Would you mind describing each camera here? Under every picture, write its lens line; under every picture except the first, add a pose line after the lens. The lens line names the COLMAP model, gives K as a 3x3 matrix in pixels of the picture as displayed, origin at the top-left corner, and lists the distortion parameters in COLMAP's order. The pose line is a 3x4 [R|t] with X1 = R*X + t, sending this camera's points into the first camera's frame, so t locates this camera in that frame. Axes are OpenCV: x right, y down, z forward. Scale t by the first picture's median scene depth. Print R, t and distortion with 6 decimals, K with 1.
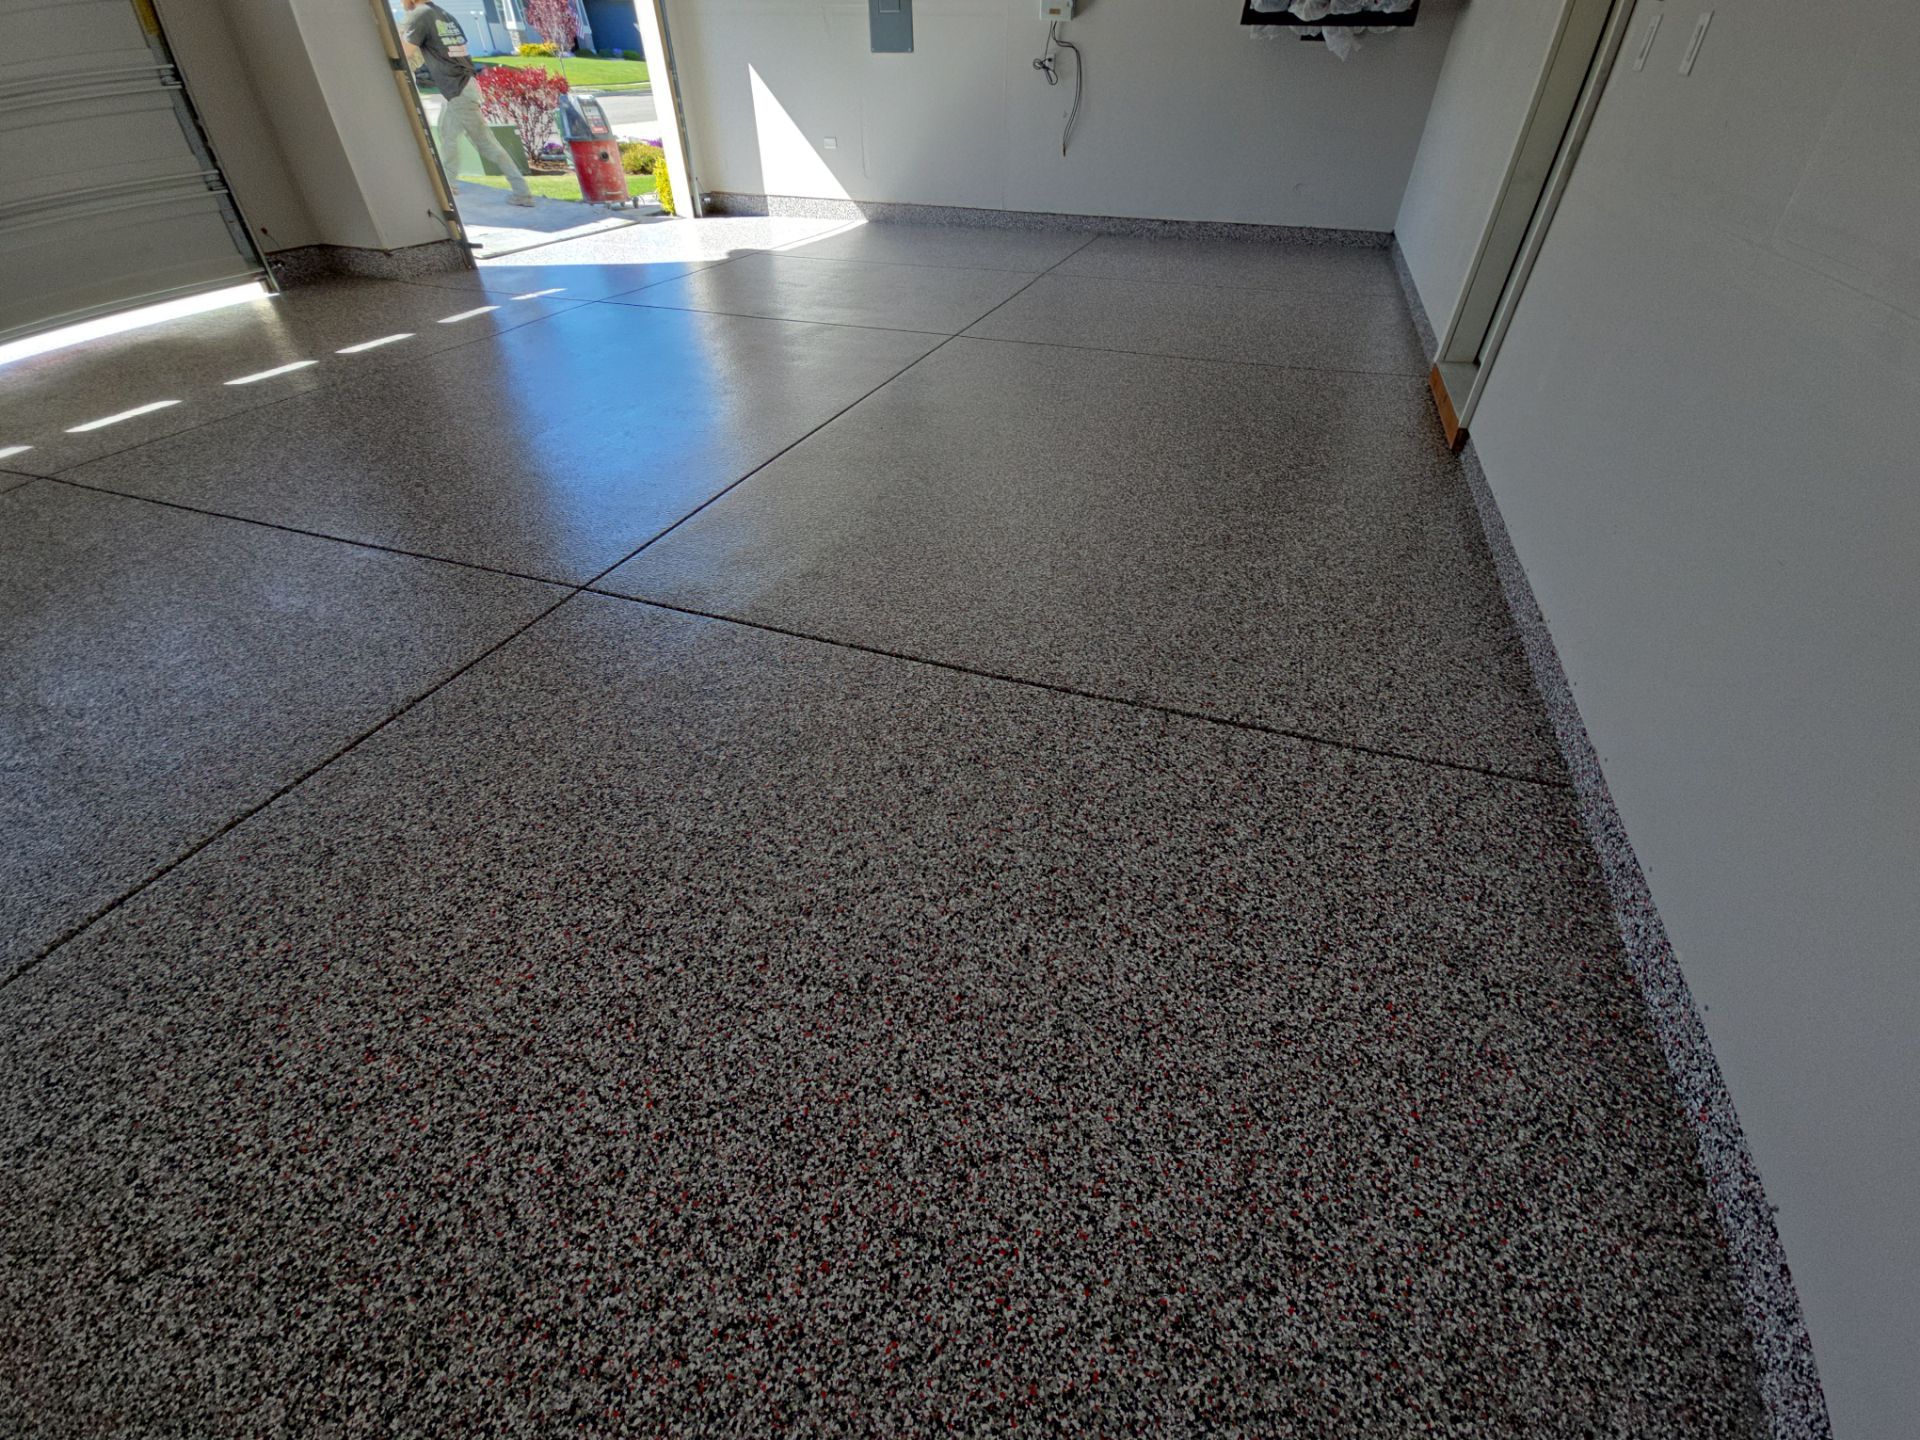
lens RADIAL K [[807.6, 0, 960.8], [0, 807.6, 716.7], [0, 0, 1]] dist [0.008273, -0.005923]
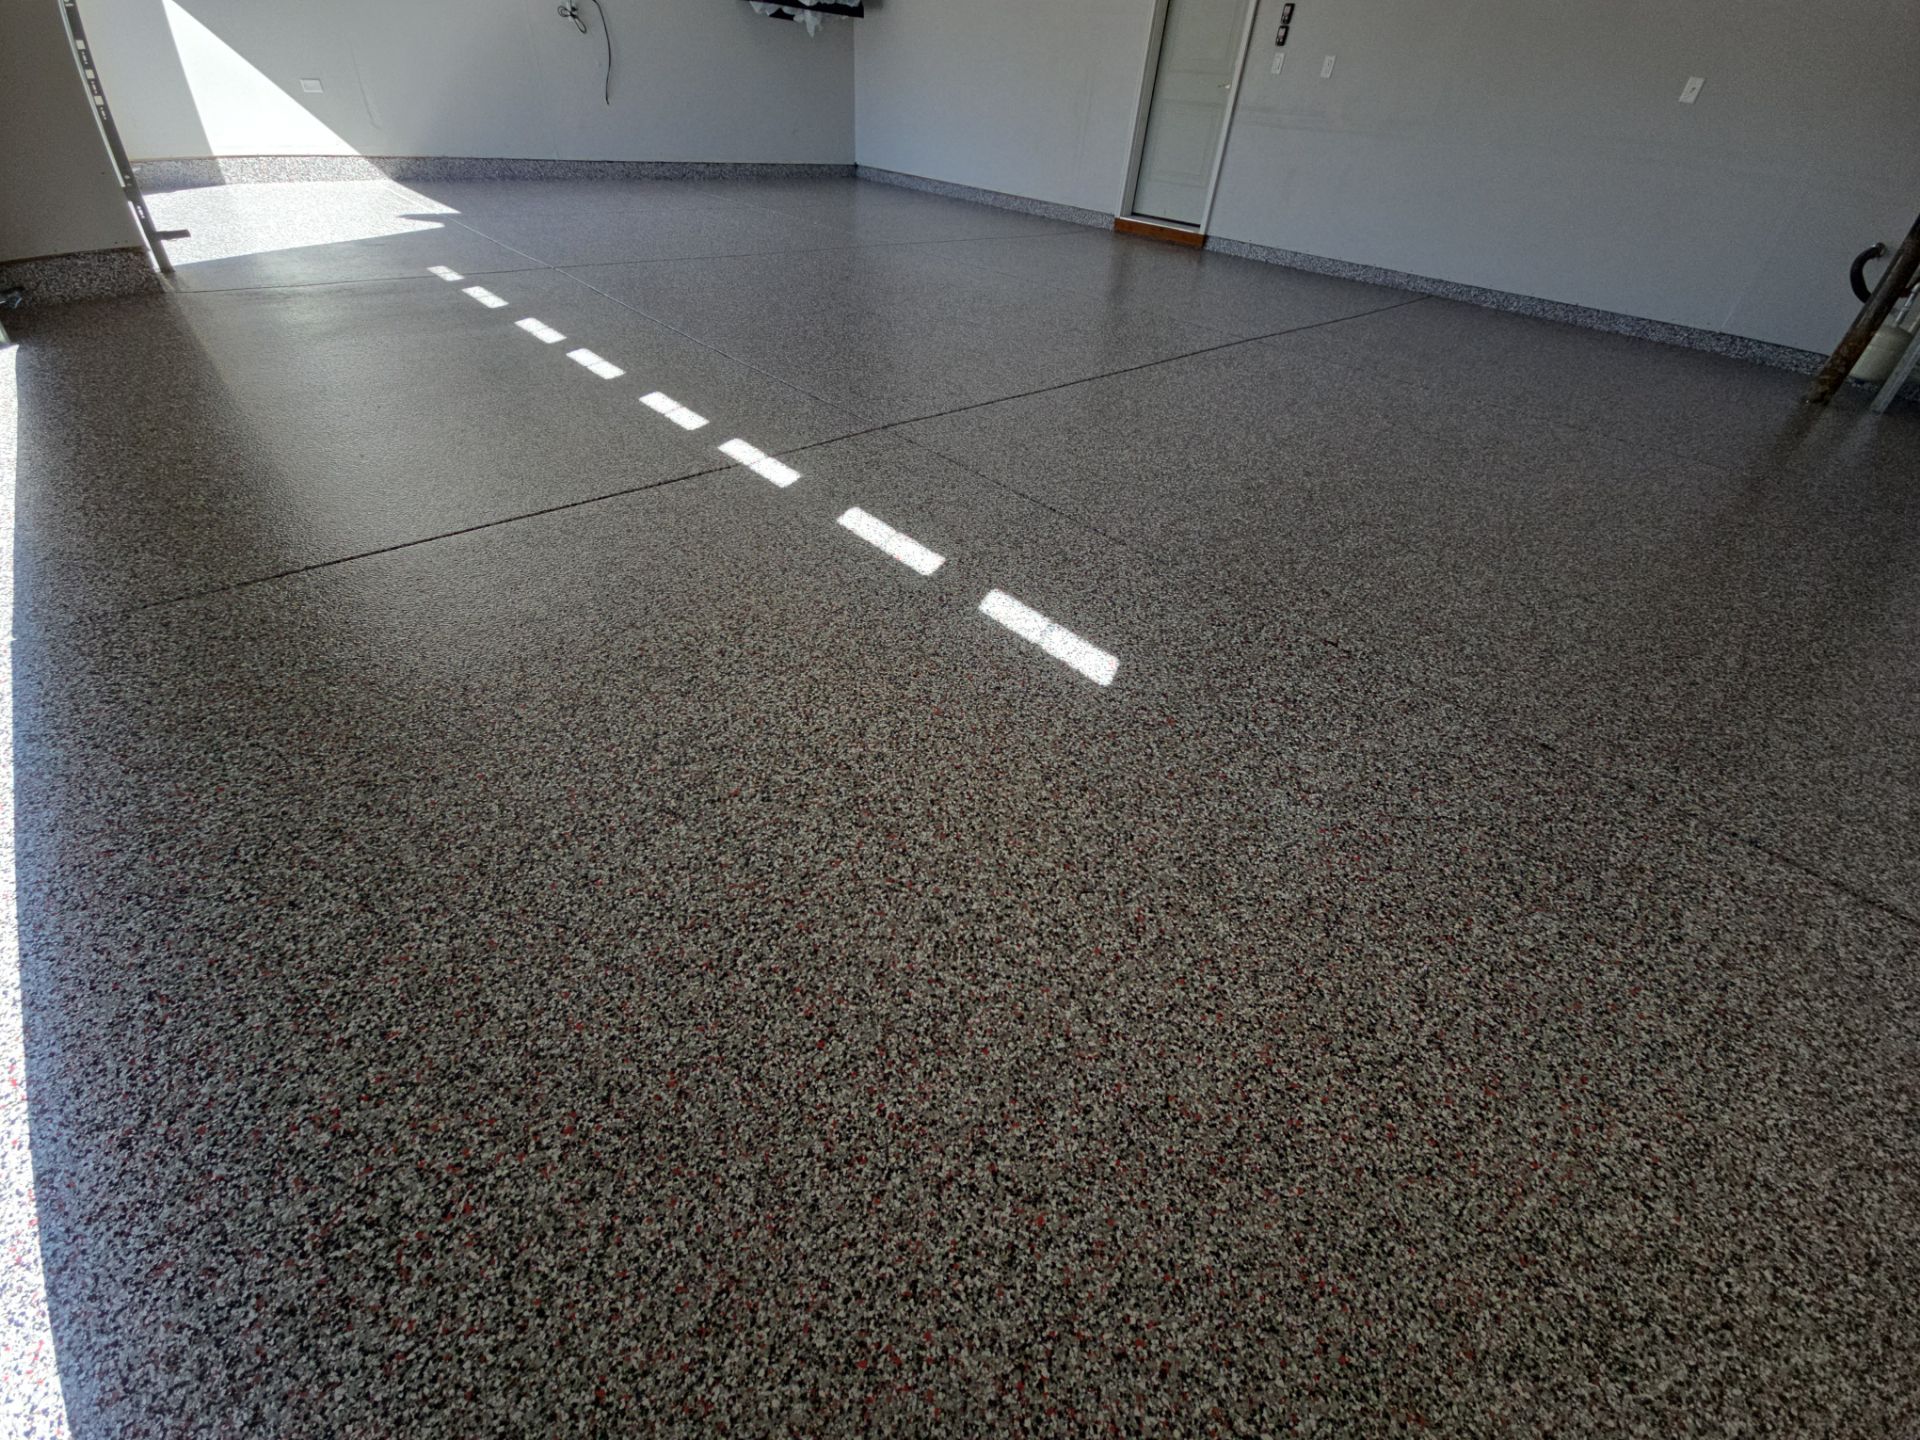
lens RADIAL K [[807.6, 0, 961.3], [0, 807.6, 720.3], [0, 0, 1]] dist [0.008273, -0.005923]
pose [[0.489339, -0.521149, 0.699250, -2.120938], [0.488130, 0.828116, 0.275597, -0.227450], [-0.722687, 0.206465, 0.659618, 0.328519]]
